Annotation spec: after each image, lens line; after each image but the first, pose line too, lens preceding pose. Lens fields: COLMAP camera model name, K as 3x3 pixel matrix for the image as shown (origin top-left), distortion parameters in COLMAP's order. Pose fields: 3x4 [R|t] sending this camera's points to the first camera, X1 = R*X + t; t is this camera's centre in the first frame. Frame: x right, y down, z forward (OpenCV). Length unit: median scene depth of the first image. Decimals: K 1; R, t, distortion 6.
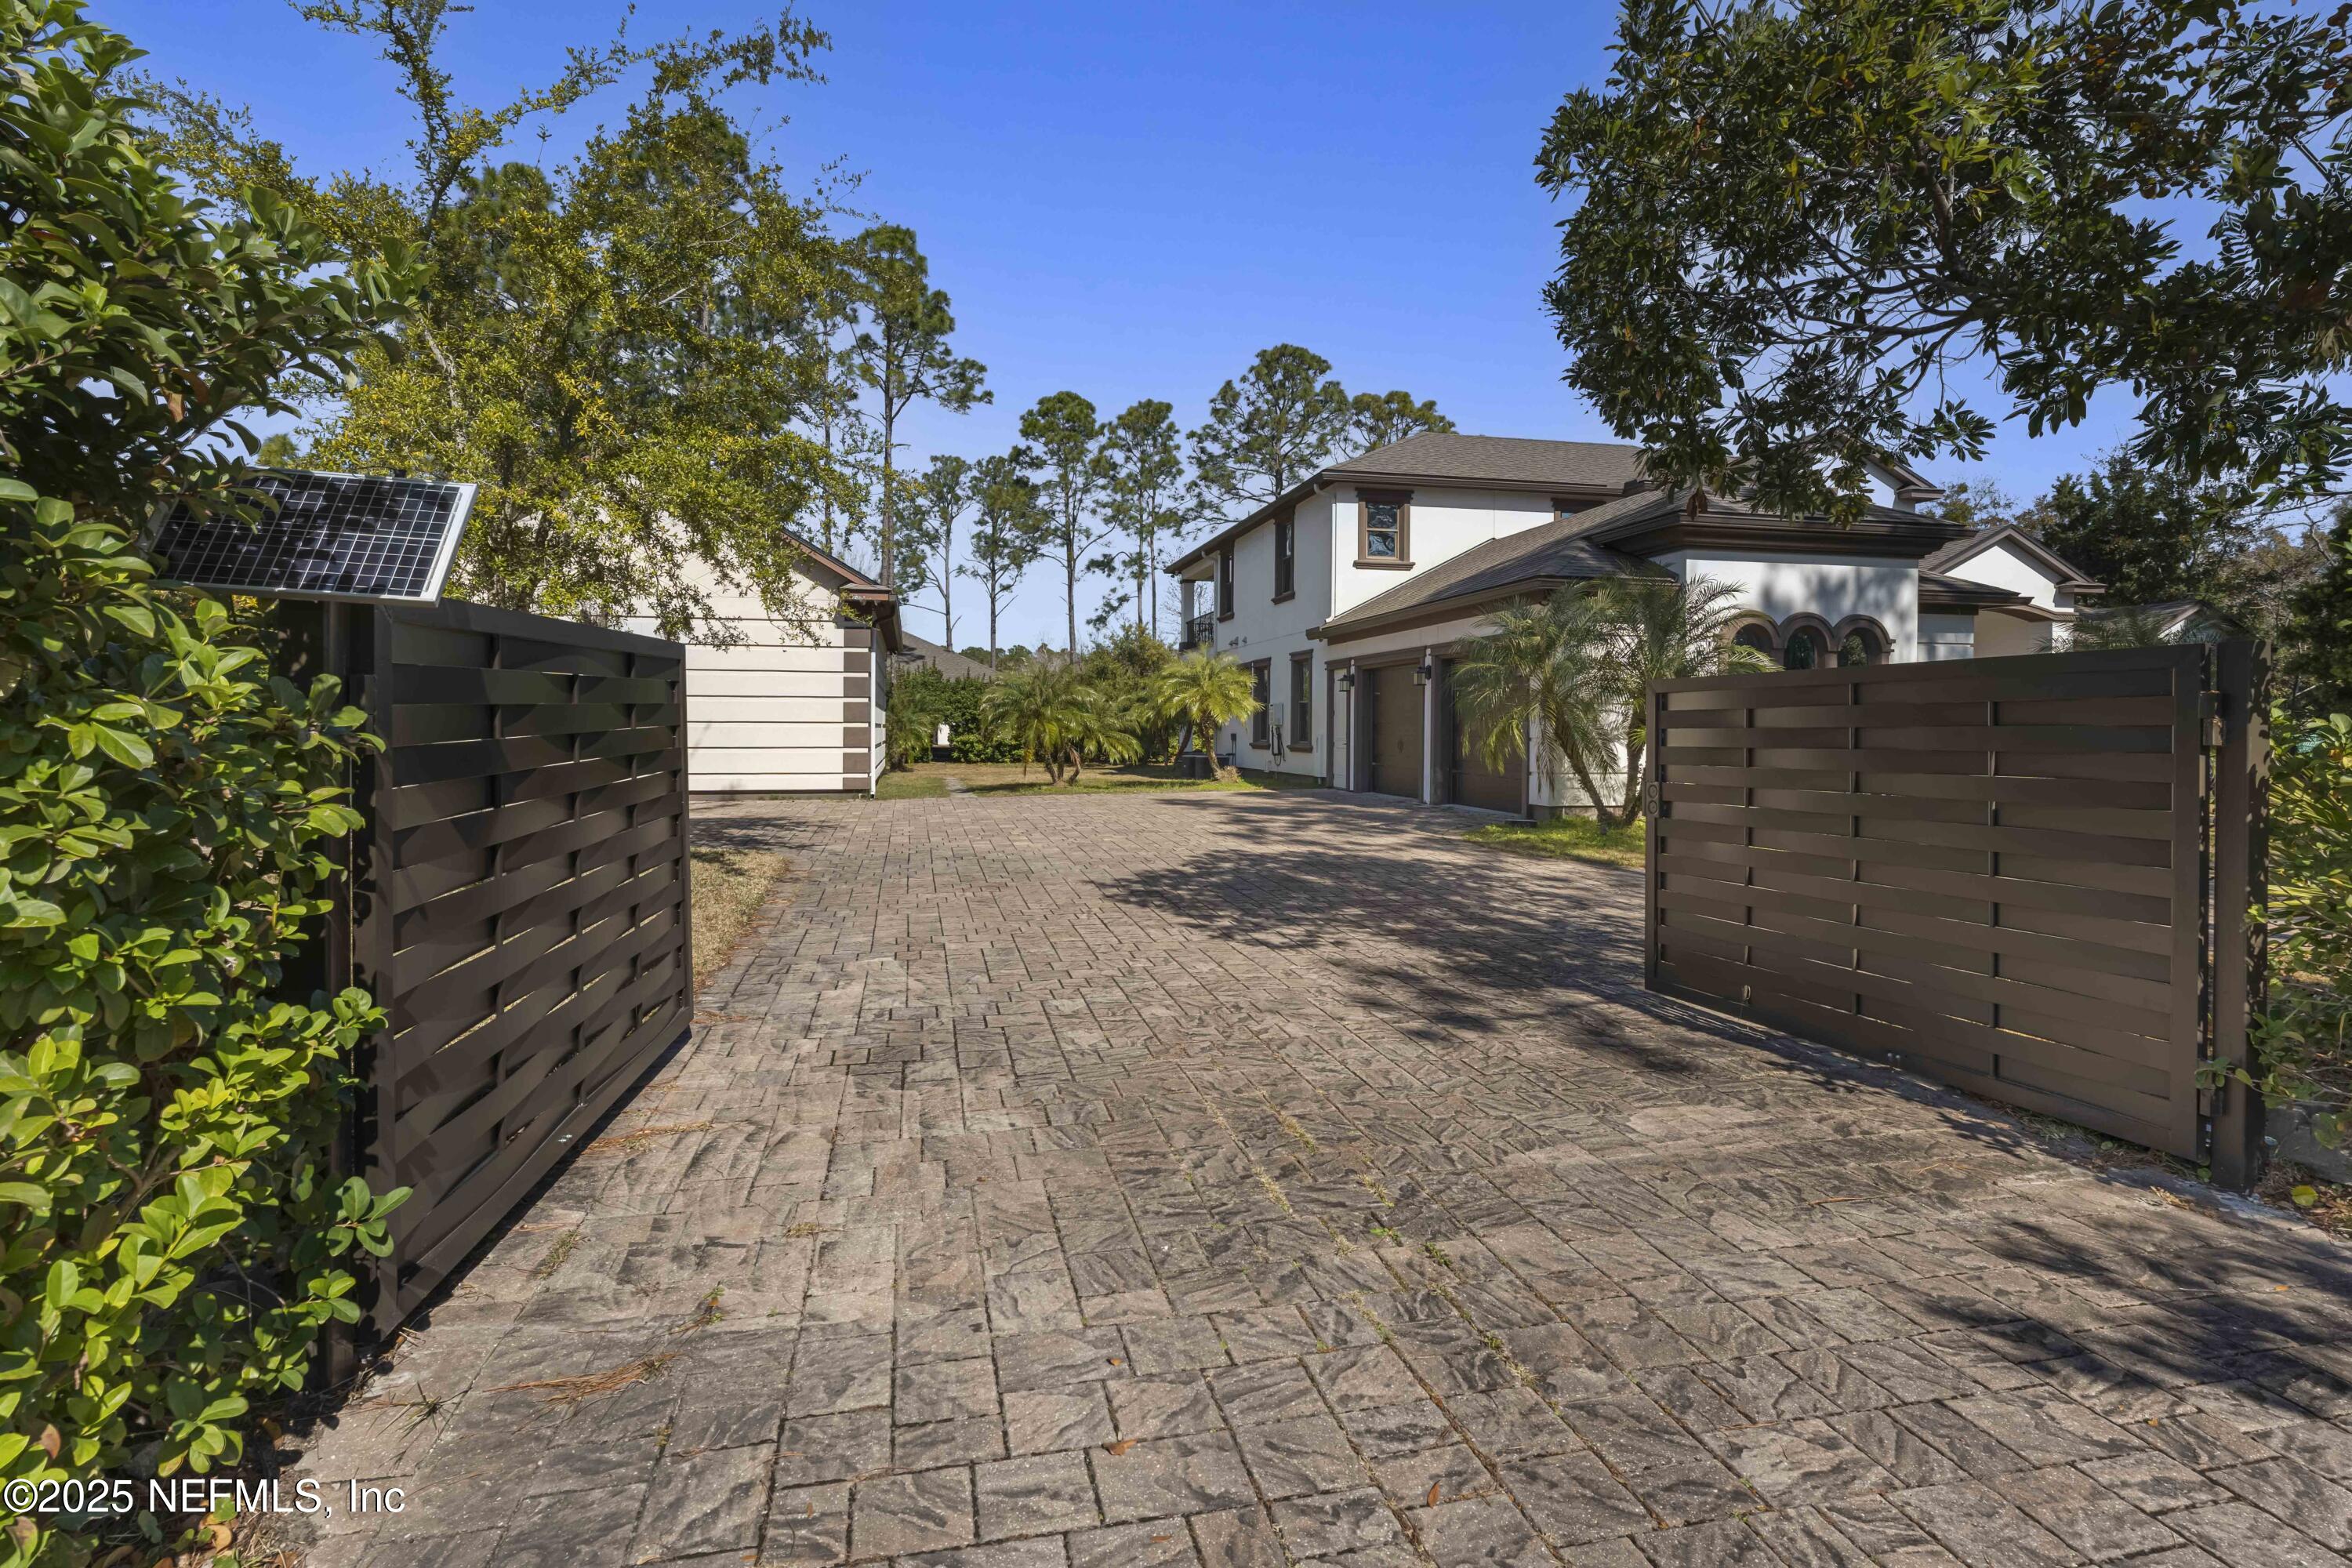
lens RADIAL K [[1098.0, 0, 1176.0], [0, 1098.0, 784.0], [0, 0, 1]] dist [-0.000429, -0.000027]
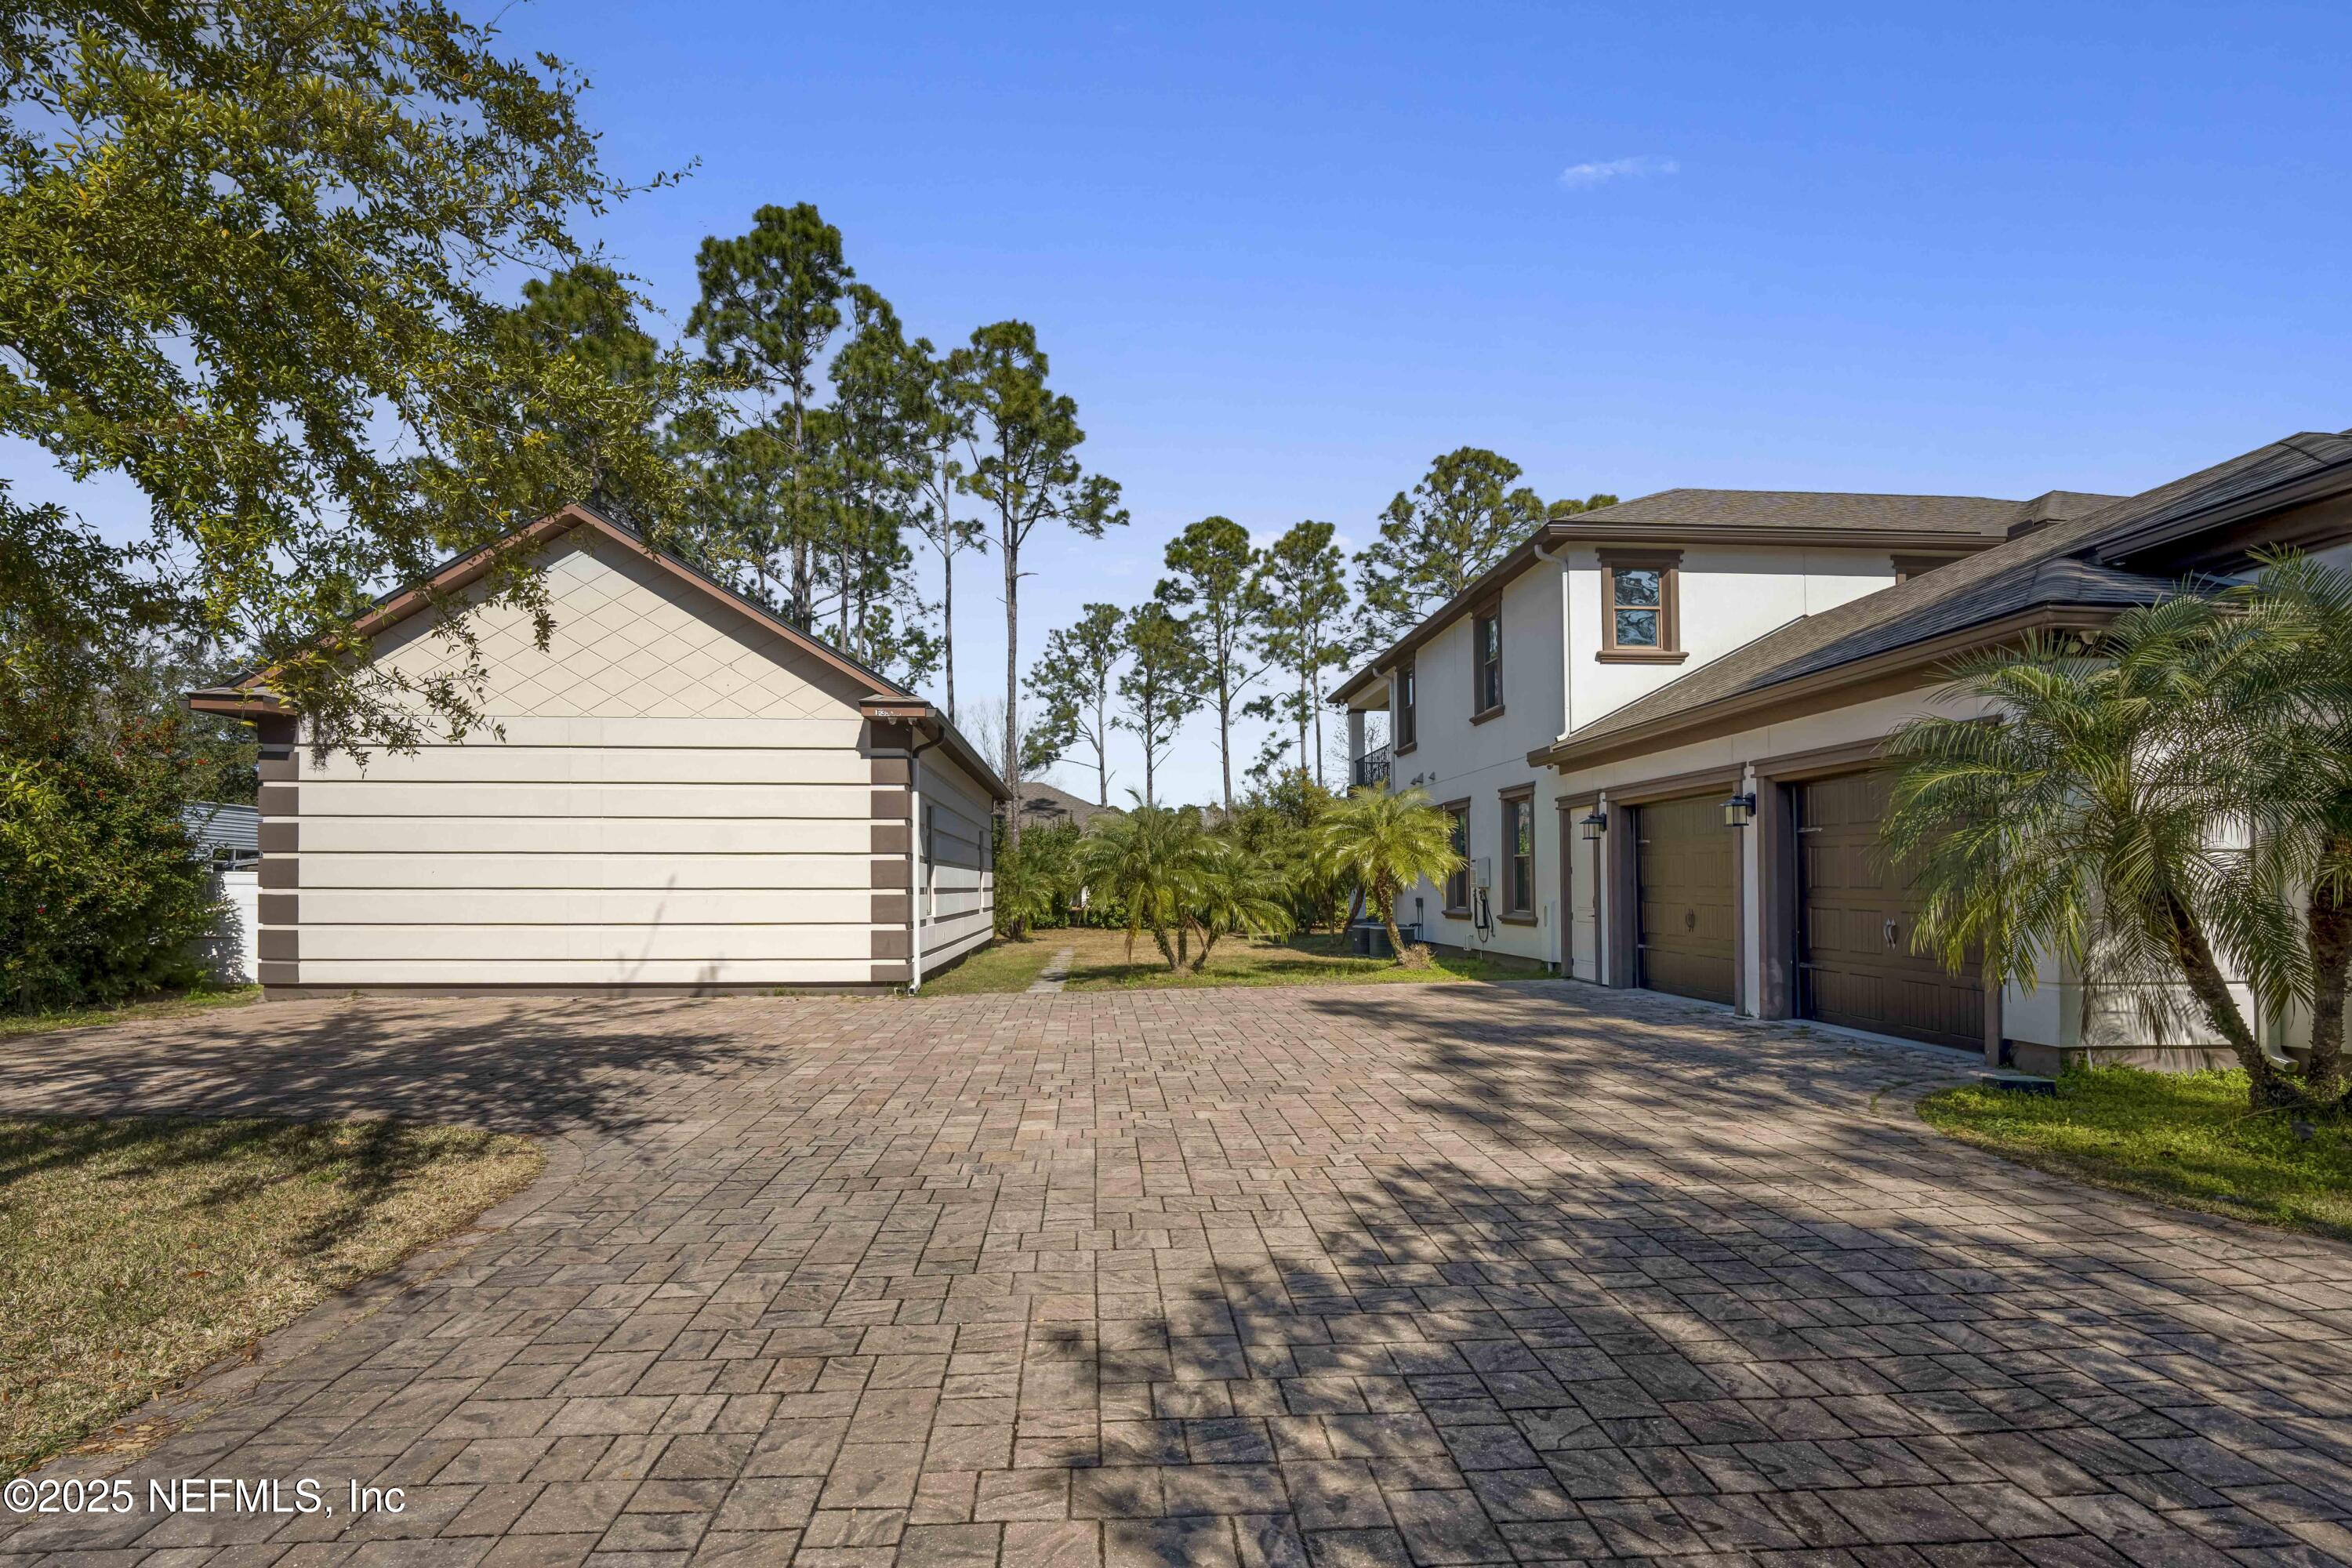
lens RADIAL K [[1082.8, 0, 1142.7], [0, 1082.8, 815.1], [0, 0, 1]] dist [0.002089, 0.000028]
pose [[0.982364, -0.015938, -0.186301, 0.002753], [-0.005751, 0.993314, -0.115301, -0.009999], [0.186893, 0.114339, 0.975704, 0.144908]]
